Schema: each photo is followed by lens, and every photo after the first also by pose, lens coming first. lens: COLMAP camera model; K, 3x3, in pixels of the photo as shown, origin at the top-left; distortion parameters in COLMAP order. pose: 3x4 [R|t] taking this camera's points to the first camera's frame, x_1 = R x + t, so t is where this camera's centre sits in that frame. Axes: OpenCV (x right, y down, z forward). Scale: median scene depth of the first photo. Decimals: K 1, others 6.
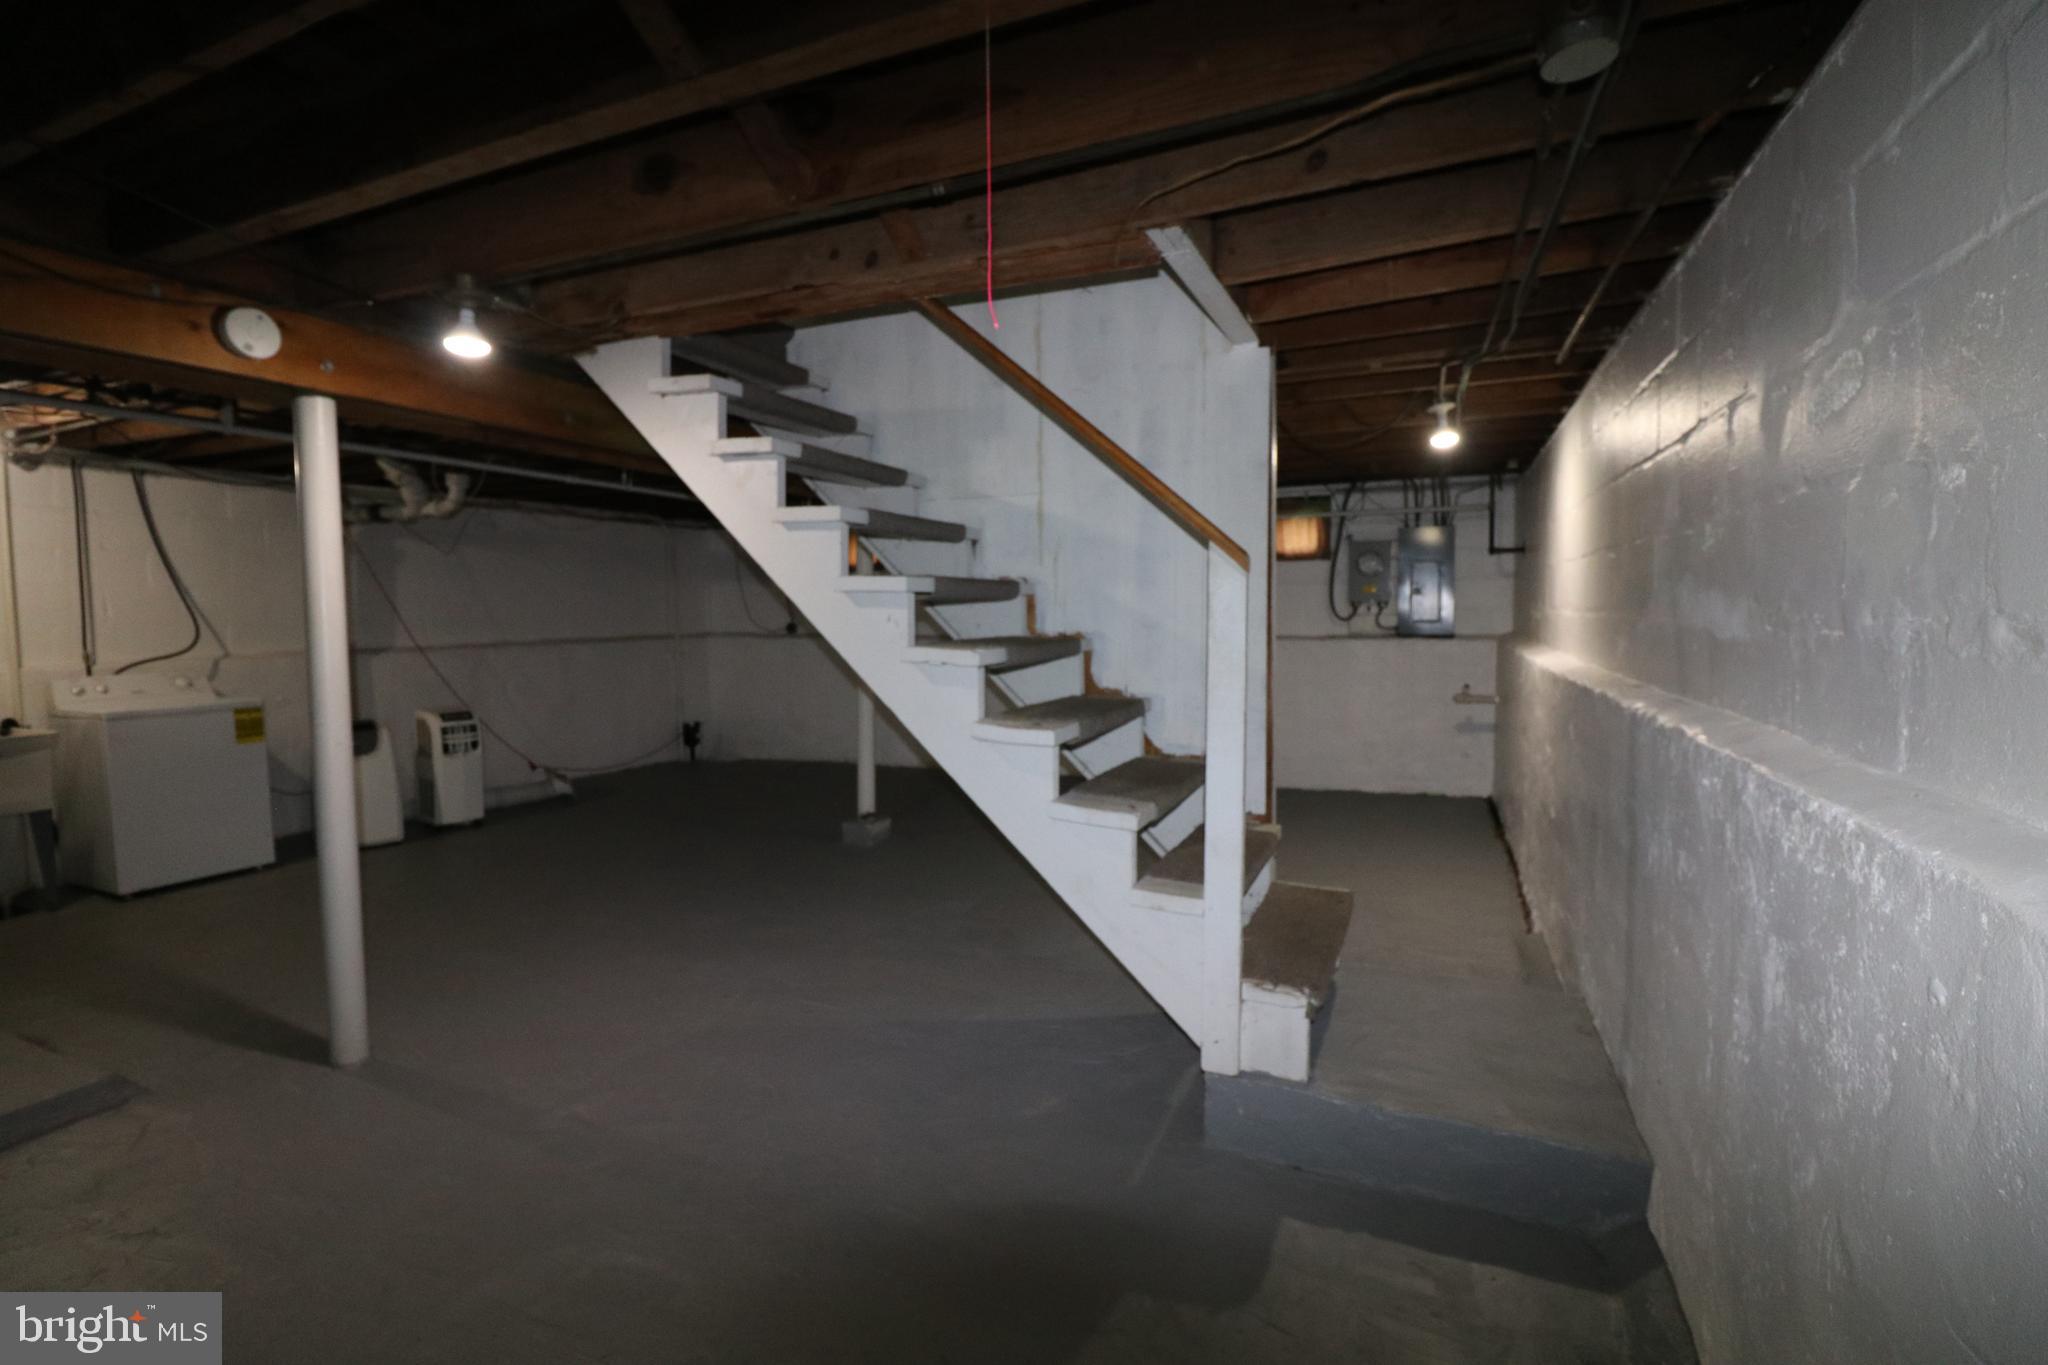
lens RADIAL K [[956.8, 0, 1028.9], [0, 956.8, 666.2], [0, 0, 1]] dist [-0.001775, -0.012211]
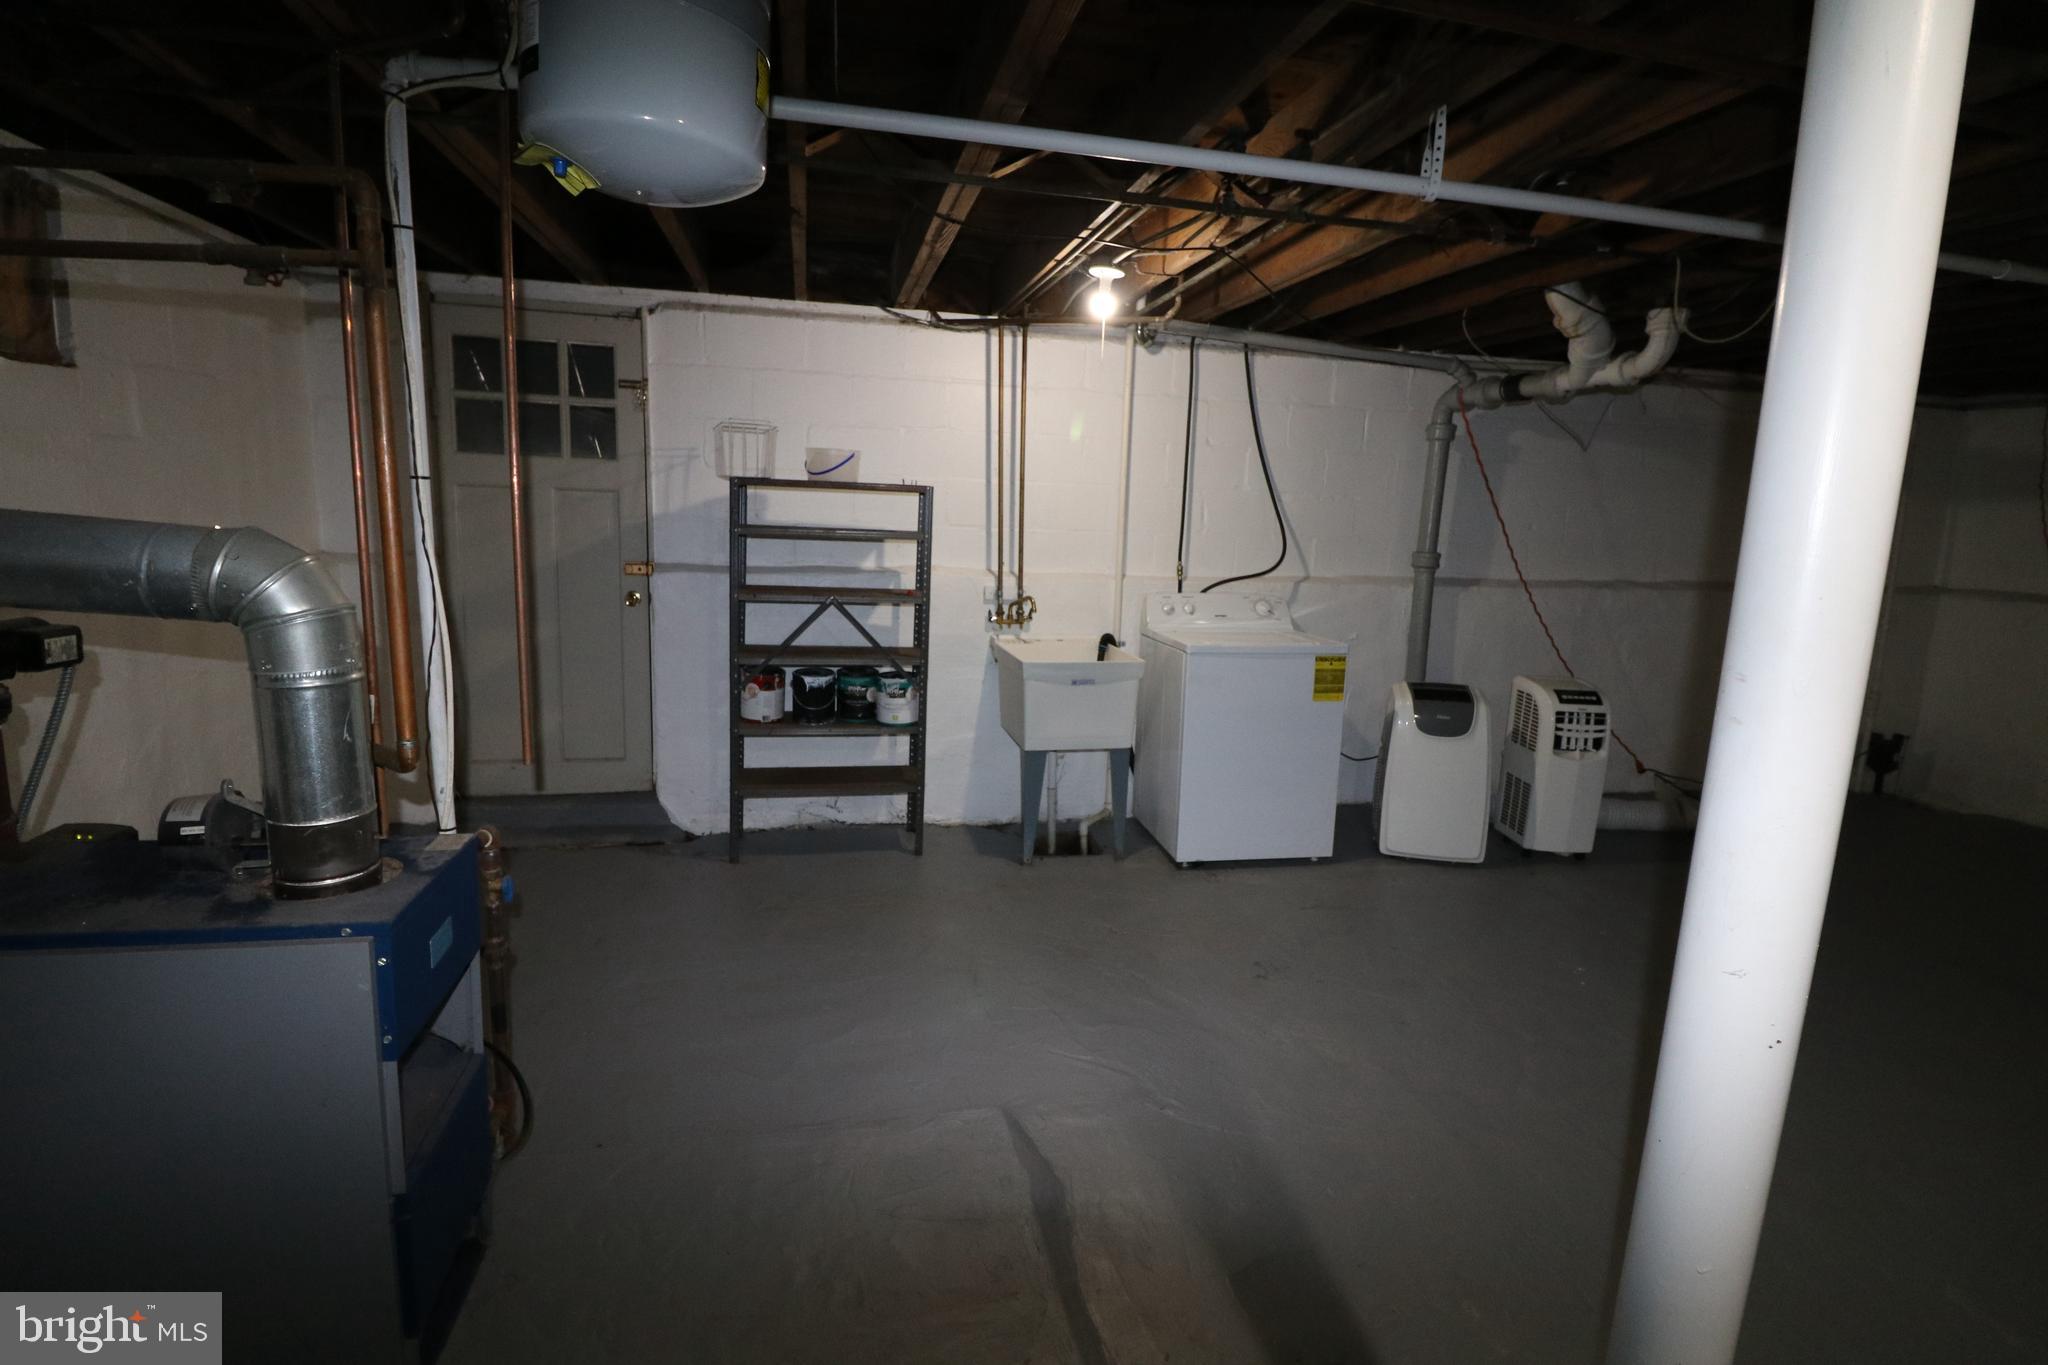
lens RADIAL K [[956.8, 0, 1027.1], [0, 956.8, 679.4], [0, 0, 1]] dist [-0.001775, -0.012211]
pose [[0.590977, 0.173950, -0.787710, -0.315147], [-0.087973, 0.984548, 0.151416, -0.027265], [0.801877, -0.020186, 0.597148, 0.305414]]
